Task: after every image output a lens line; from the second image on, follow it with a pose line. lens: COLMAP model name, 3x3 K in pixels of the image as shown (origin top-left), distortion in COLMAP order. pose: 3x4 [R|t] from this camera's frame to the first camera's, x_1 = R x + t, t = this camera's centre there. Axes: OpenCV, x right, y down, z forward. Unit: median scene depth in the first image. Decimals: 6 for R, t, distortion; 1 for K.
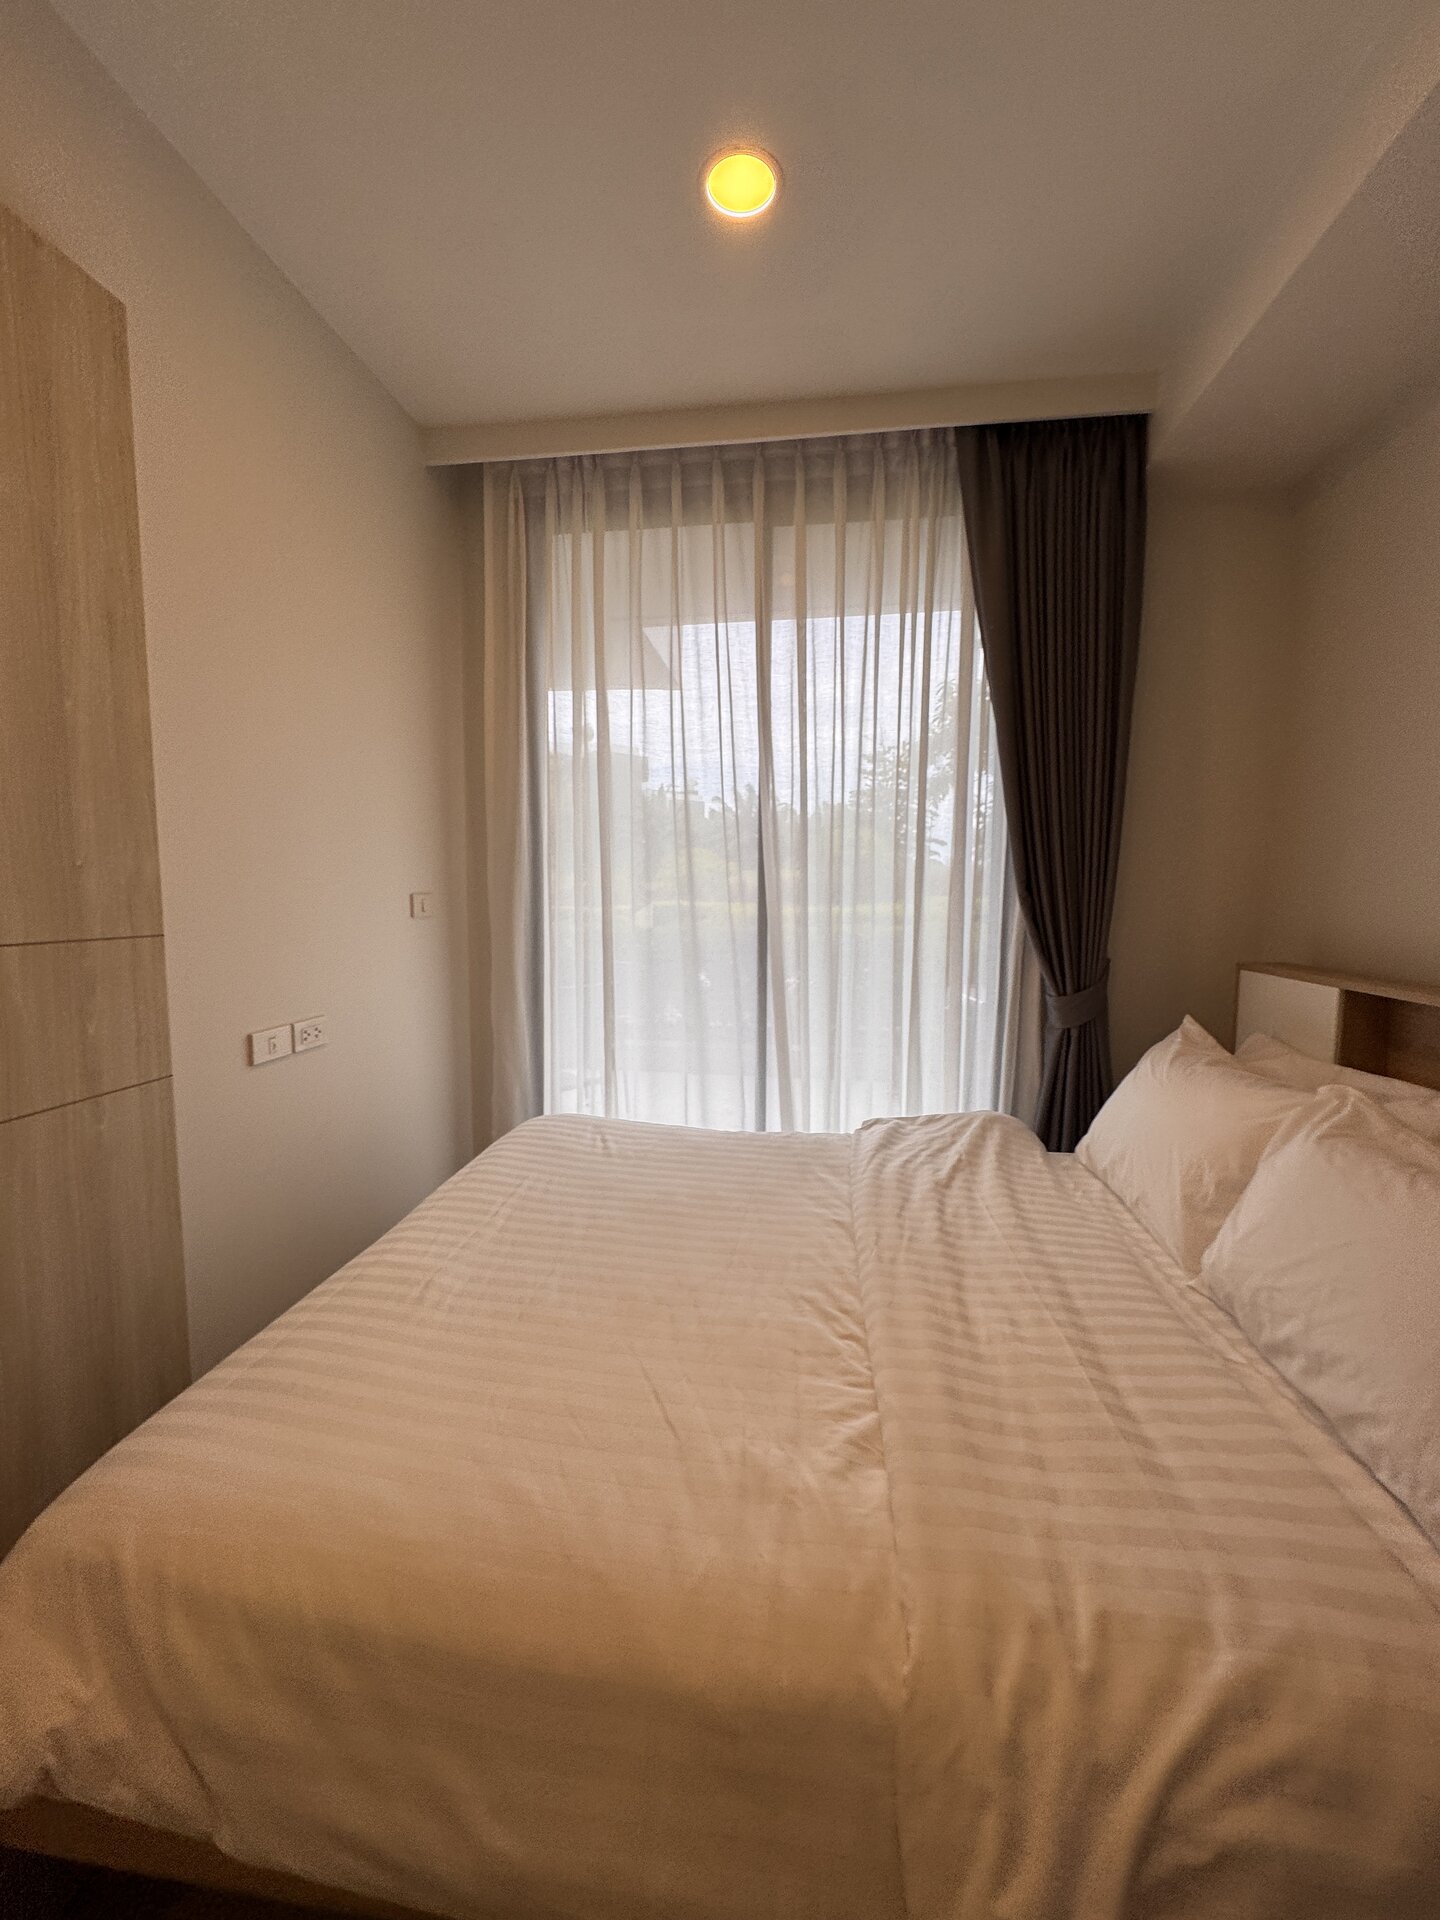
lens RADIAL K [[763.6, 0, 719.9], [0, 763.6, 962.2], [0, 0, 1]] dist [-0.000878, 0.000036]
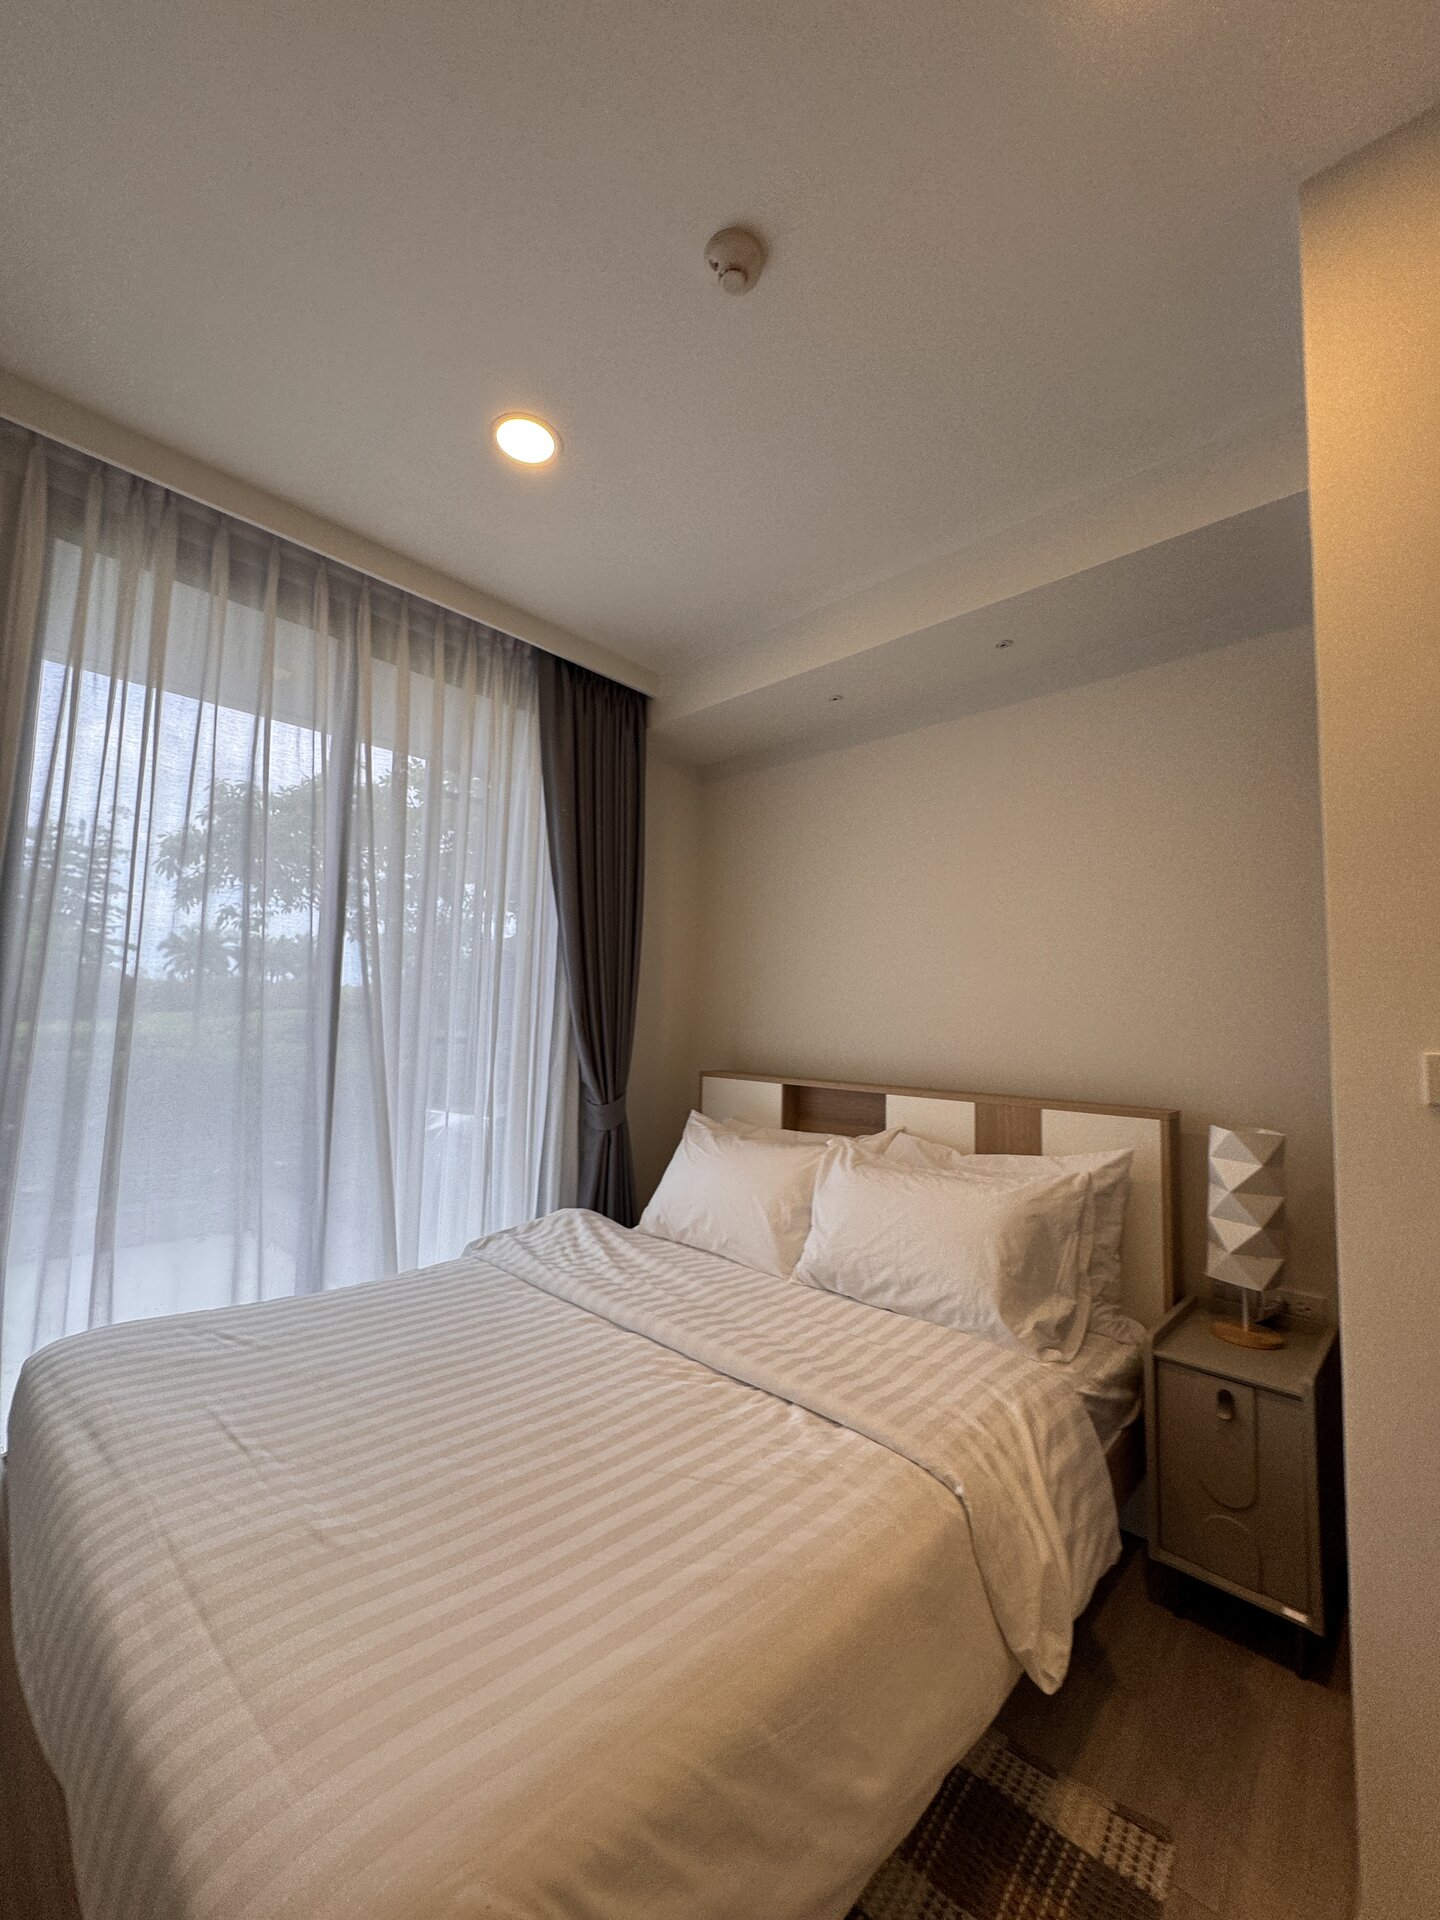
lens RADIAL K [[763.6, 0, 719.9], [0, 763.6, 962.2], [0, 0, 1]] dist [-0.000878, 0.000036]
pose [[0.583417, 0.070092, 0.809142, -0.498004], [0.047017, 0.991684, -0.119805, -0.028031], [-0.810810, 0.107940, 0.575270, 0.096459]]
